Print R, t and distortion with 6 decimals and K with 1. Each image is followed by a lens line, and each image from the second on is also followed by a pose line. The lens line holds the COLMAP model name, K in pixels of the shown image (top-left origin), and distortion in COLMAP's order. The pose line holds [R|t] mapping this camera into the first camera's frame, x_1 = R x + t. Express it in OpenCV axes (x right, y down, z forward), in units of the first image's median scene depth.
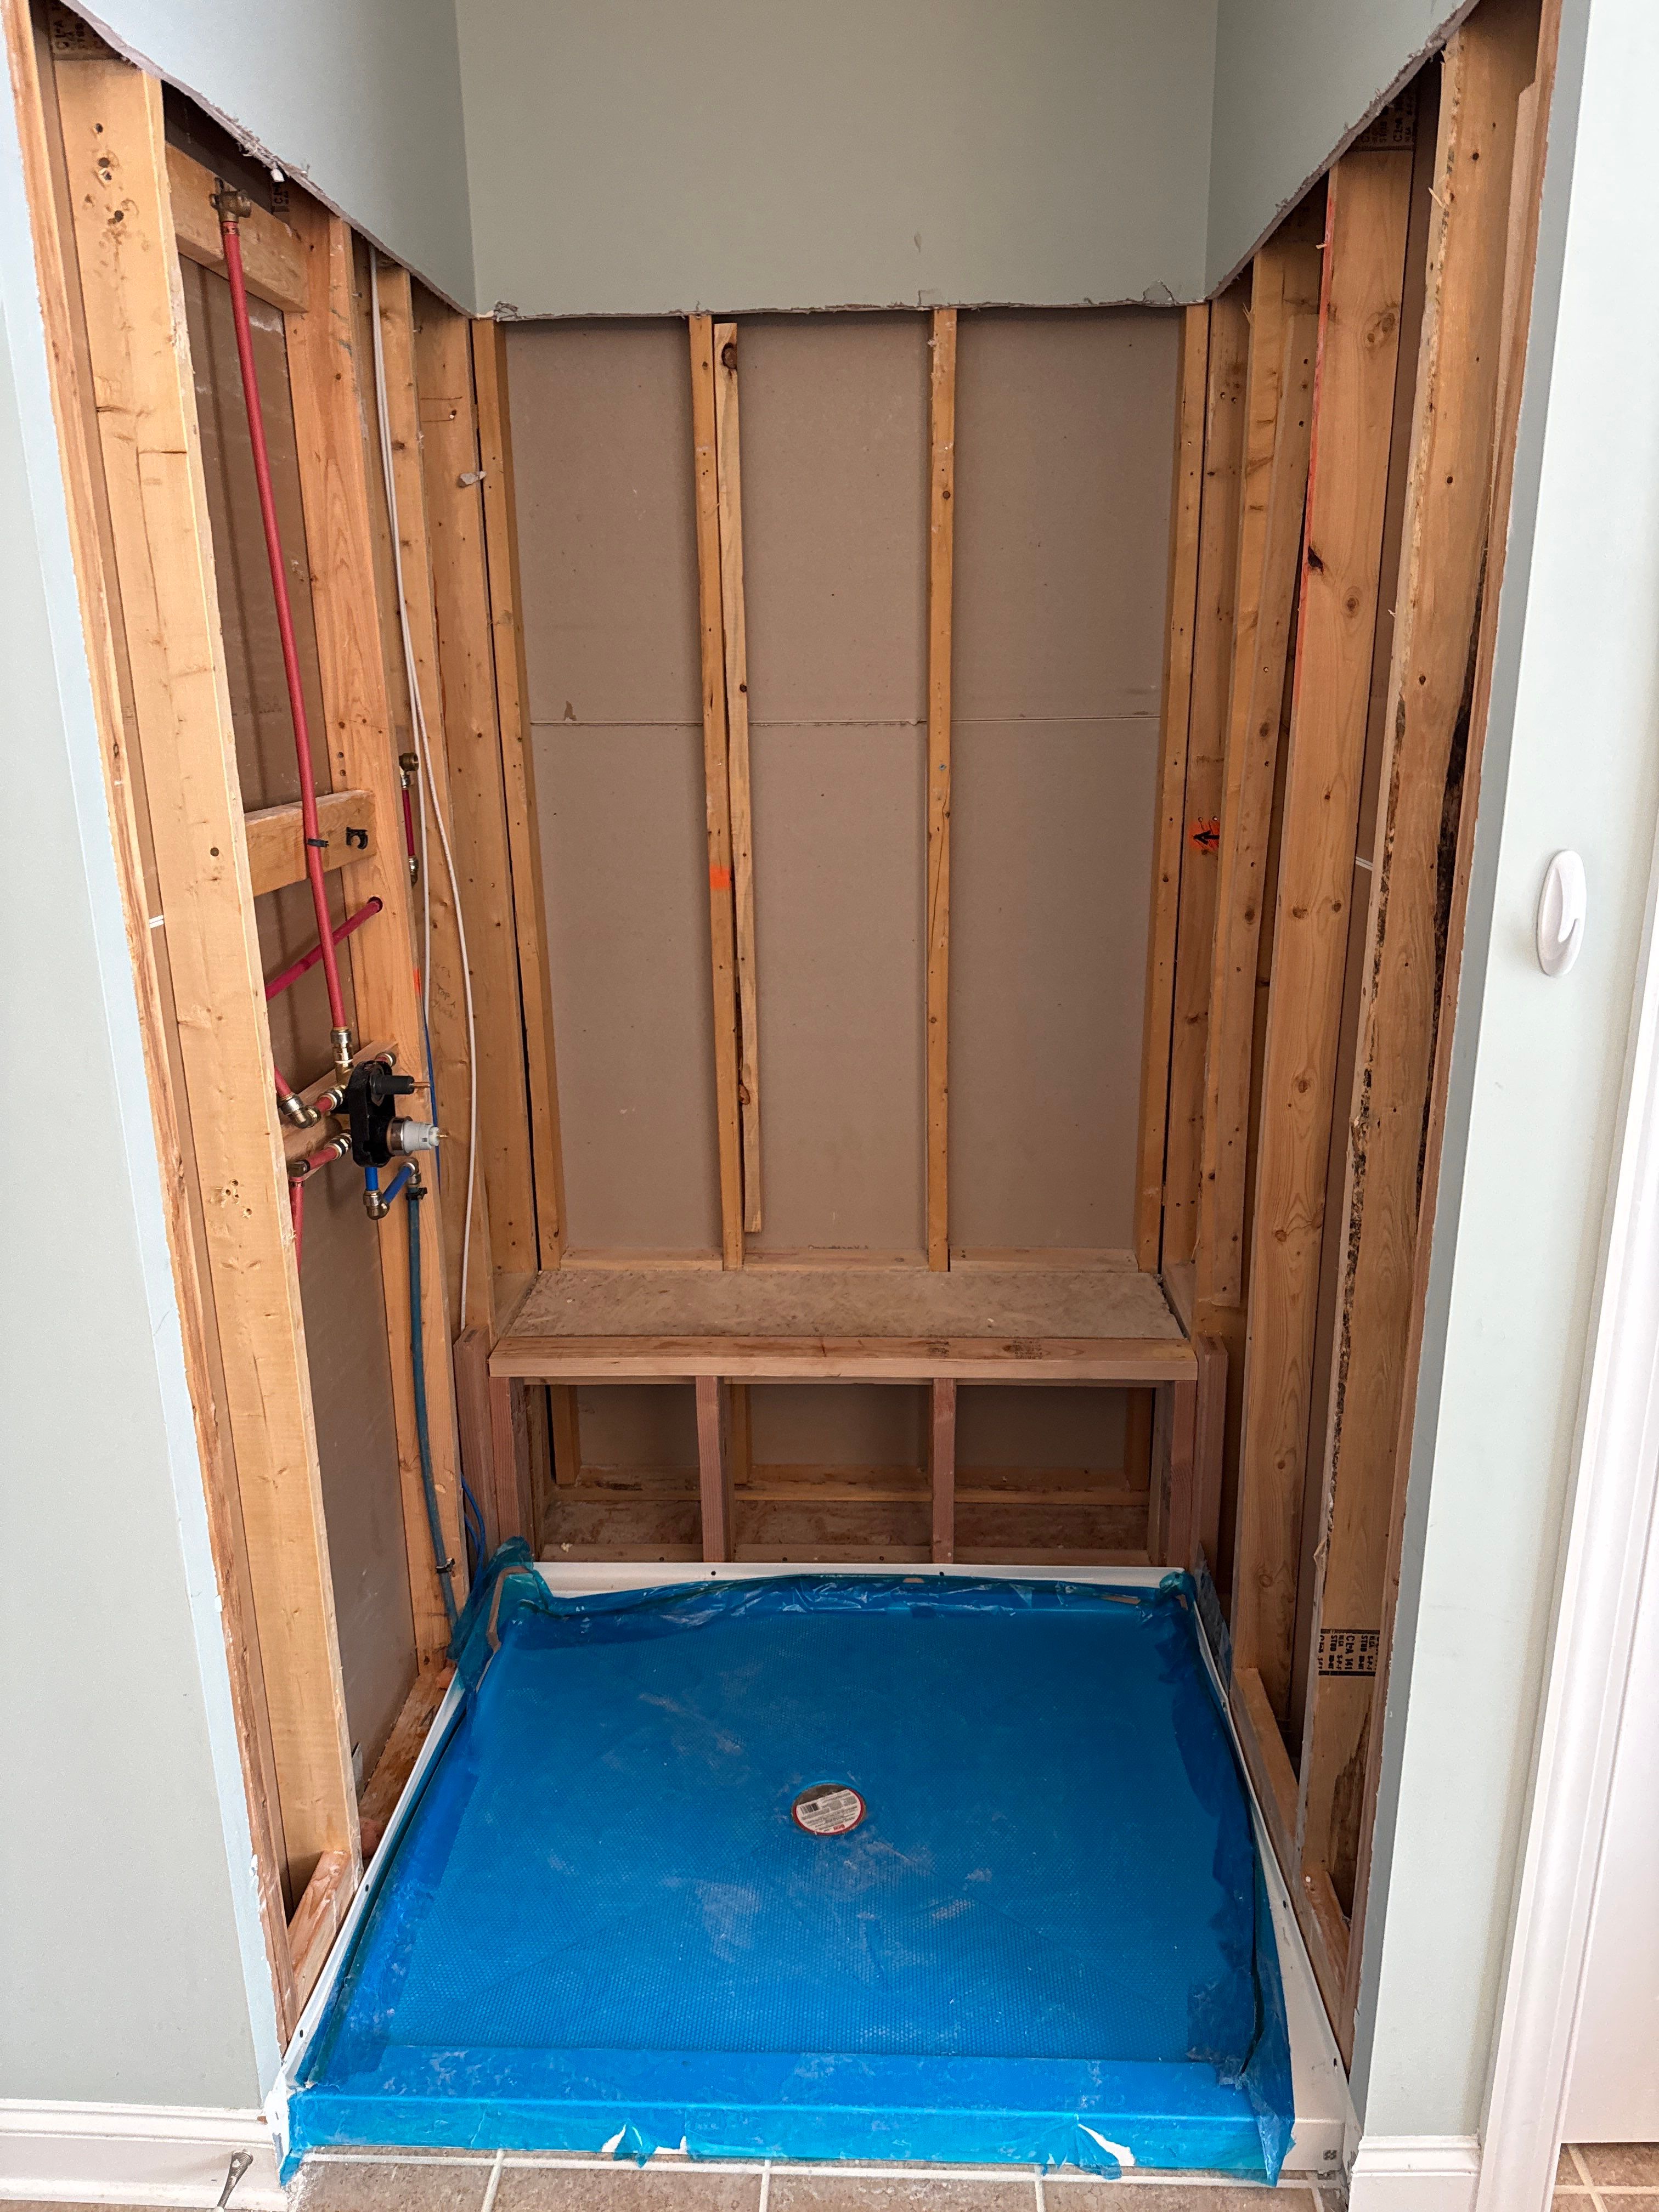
lens RADIAL K [[1560.5, 0, 823.0], [0, 1560.5, 1113.2], [0, 0, 1]] dist [0.059927, -0.069781]
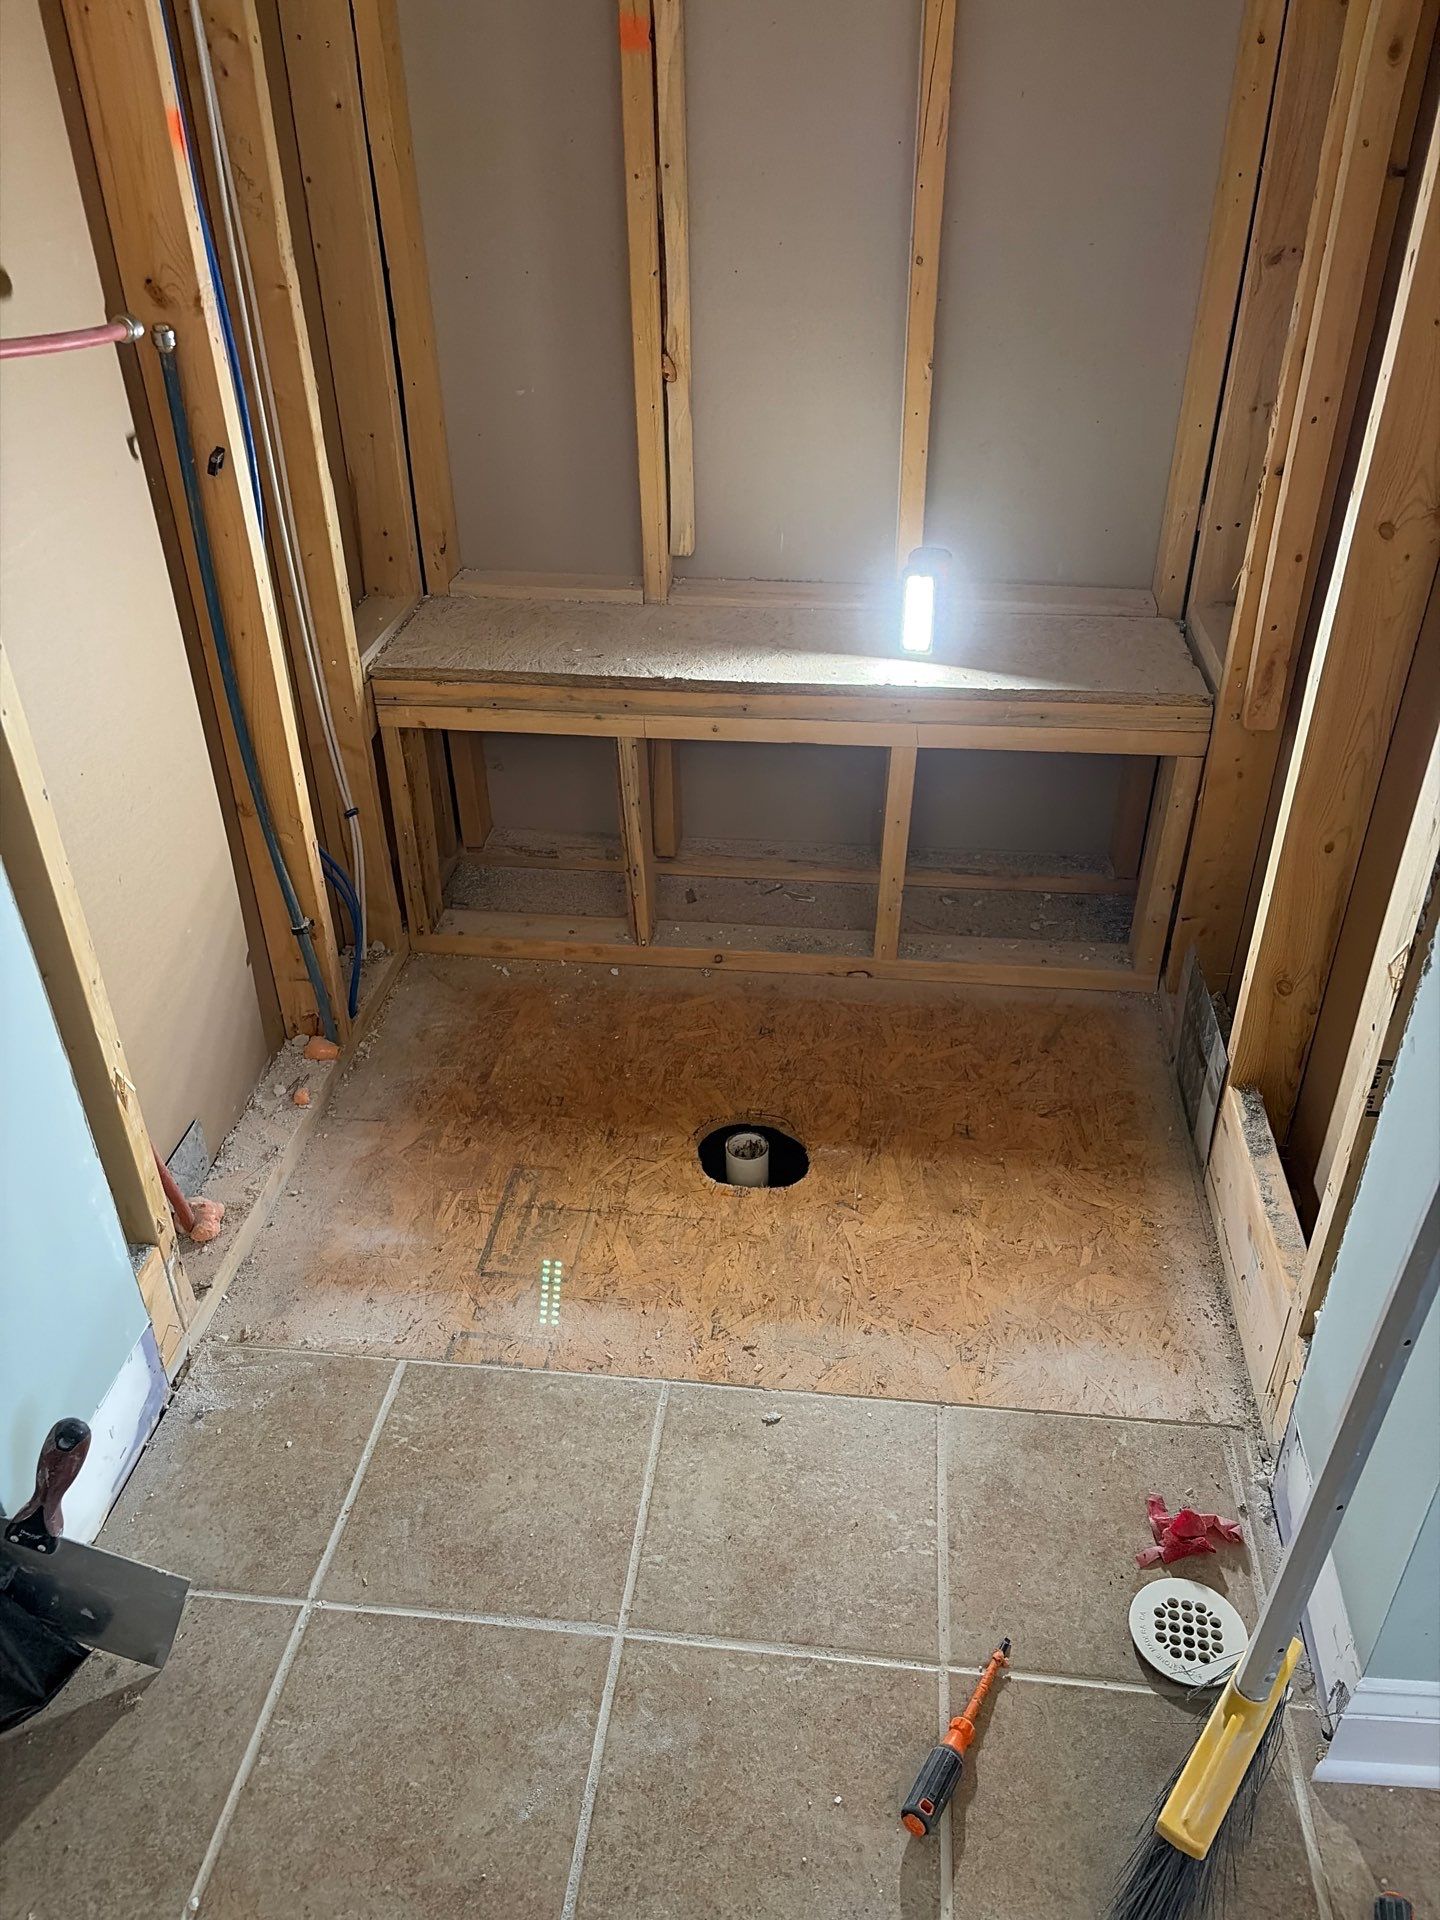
lens RADIAL K [[1443.0, 0, 720.0], [0, 1443.0, 960.0], [0, 0, 1]] dist [0.007429, 0.005253]
pose [[0.997280, 0.041093, -0.061180, 0.031829], [-0.021825, 0.957561, 0.287403, 0.065512], [0.070394, -0.285286, 0.955854, 0.235749]]
